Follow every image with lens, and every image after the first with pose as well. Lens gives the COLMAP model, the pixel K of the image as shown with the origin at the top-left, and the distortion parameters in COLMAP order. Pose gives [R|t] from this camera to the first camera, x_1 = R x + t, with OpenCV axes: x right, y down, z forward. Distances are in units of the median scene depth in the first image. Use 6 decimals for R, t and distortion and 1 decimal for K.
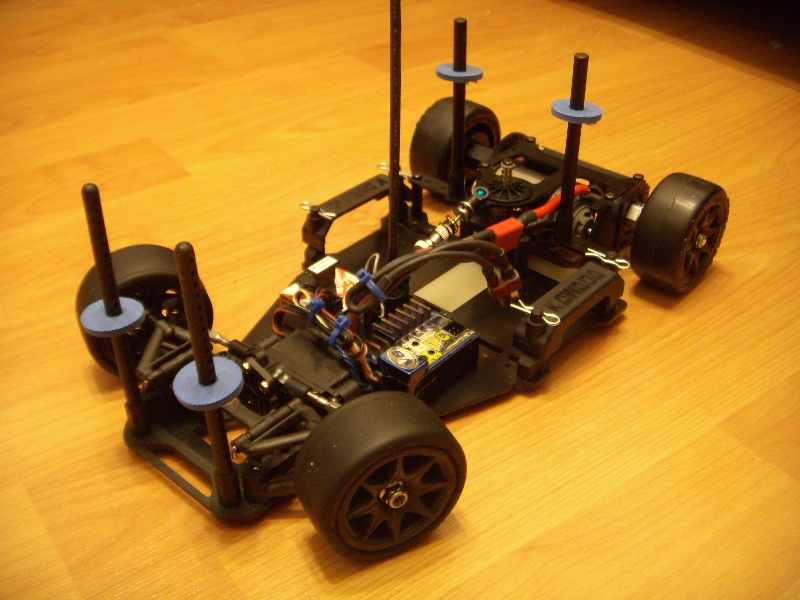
lens RADIAL K [[973.7, 0, 400.0], [0, 973.7, 300.0], [0, 0, 1]] dist [-0.005034, -0.003891]
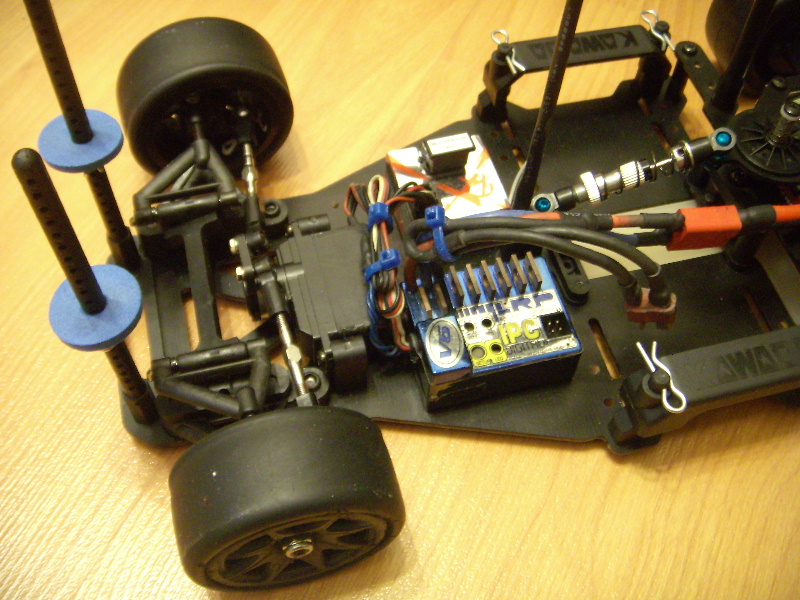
lens RADIAL K [[973.7, 0, 400.0], [0, 973.7, 300.0], [0, 0, 1]] dist [-0.005034, -0.003891]
pose [[0.837062, 0.473689, -0.273763, 0.136487], [-0.351345, 0.848980, 0.394702, -0.206236], [0.419385, -0.234204, 0.877077, 0.346513]]
